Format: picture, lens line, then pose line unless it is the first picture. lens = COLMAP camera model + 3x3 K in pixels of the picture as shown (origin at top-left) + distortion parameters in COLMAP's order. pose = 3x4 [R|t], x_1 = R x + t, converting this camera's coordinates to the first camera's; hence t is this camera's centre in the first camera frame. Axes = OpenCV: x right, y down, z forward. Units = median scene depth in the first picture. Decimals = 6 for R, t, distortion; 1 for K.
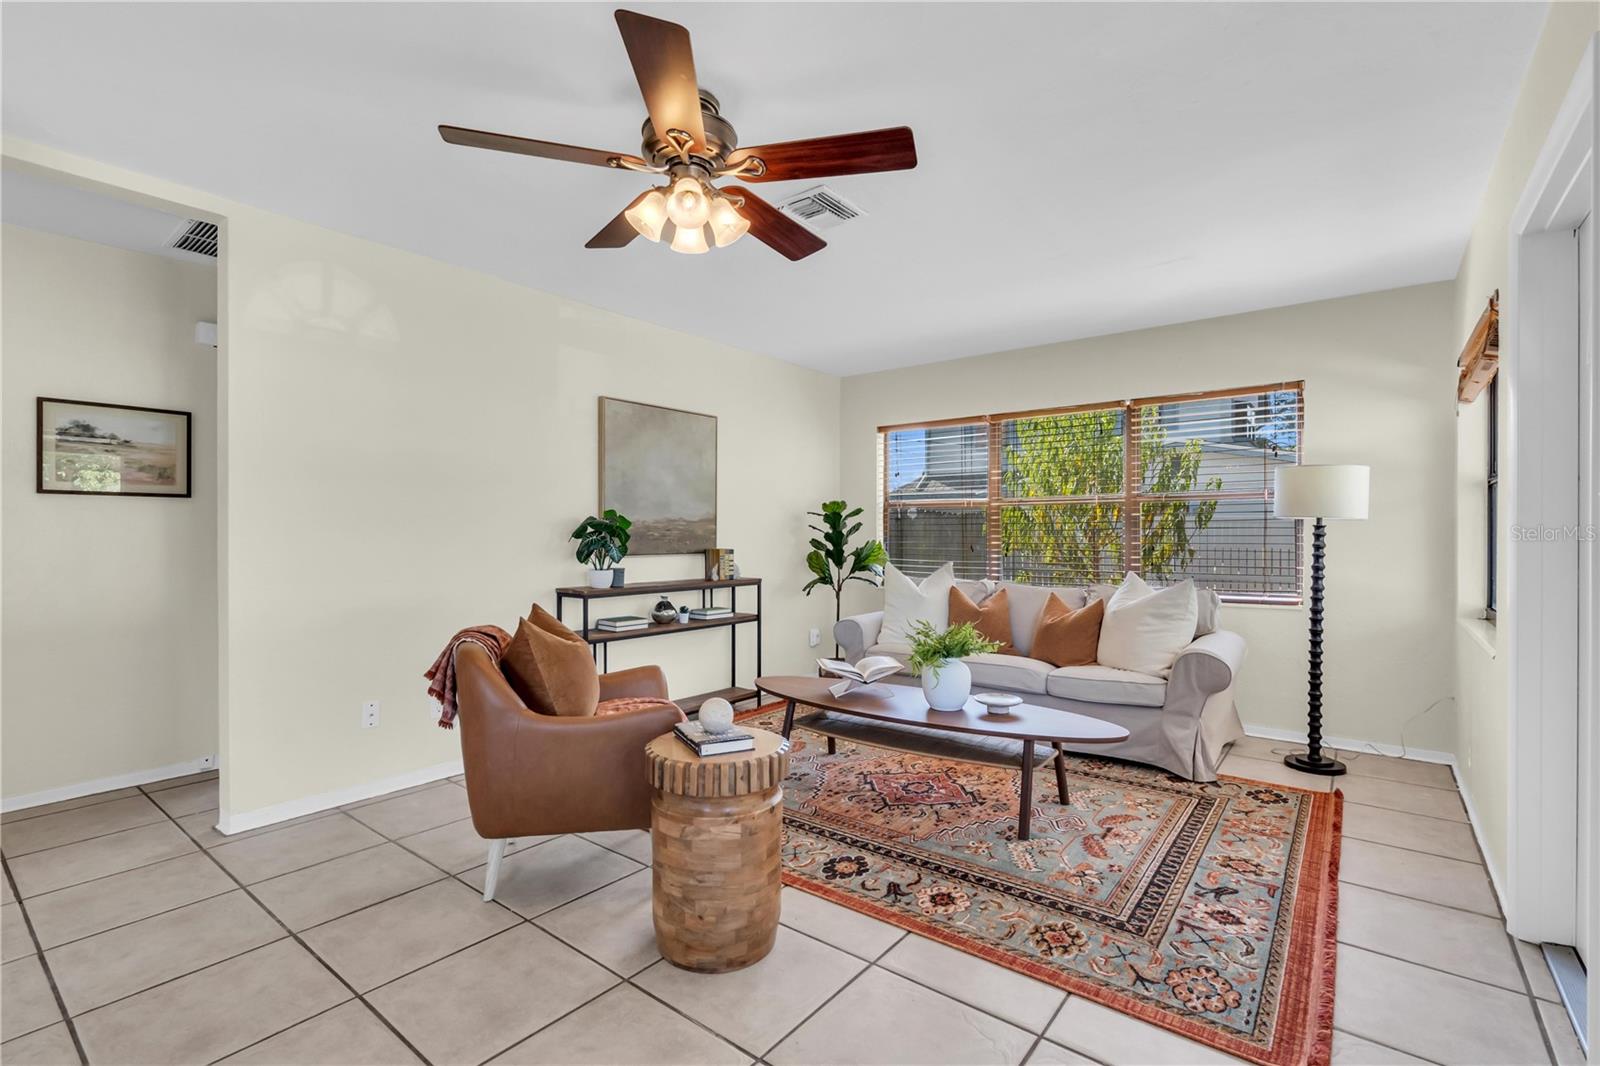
lens RADIAL K [[727.7, 0, 798.0], [0, 727.7, 532.8], [0, 0, 1]] dist [-0.006427, -0.000227]
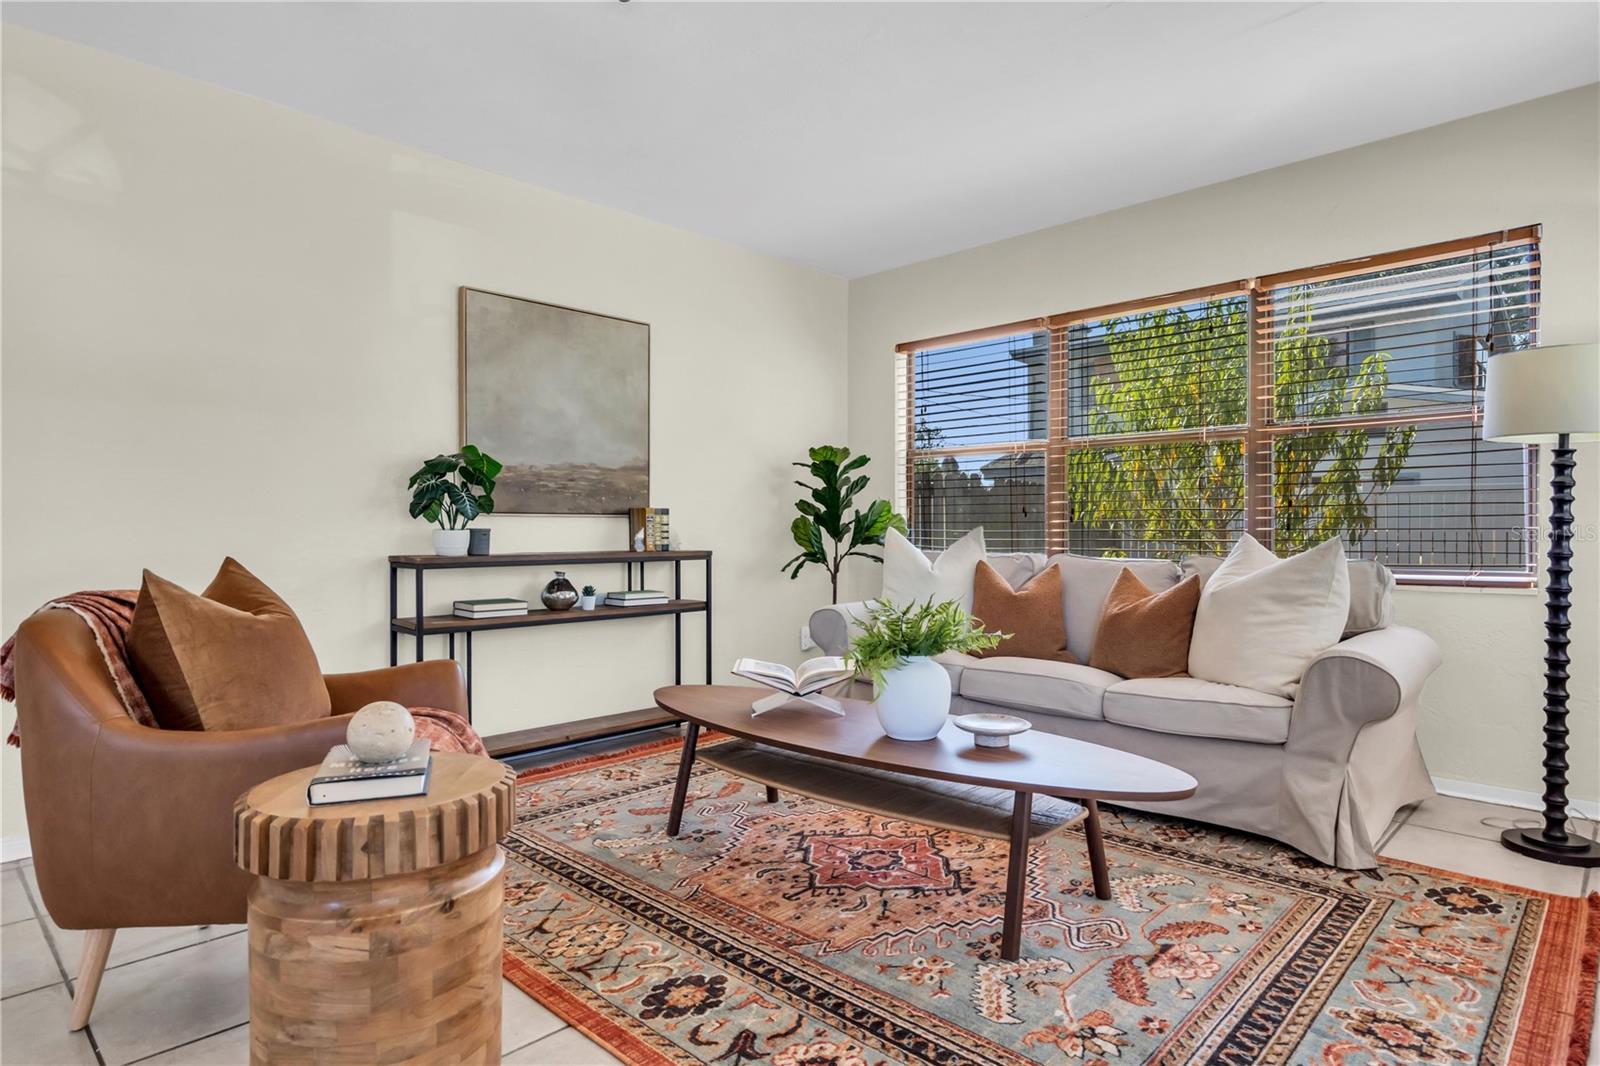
lens RADIAL K [[886.1, 0, 797.3], [0, 886.1, 530.5], [0, 0, 1]] dist [0.006472, -0.002302]
pose [[0.994607, -0.001190, -0.103713, 0.170961], [0.001662, 0.999989, 0.004467, 0.054937], [0.103706, -0.004616, 0.994597, 0.210065]]
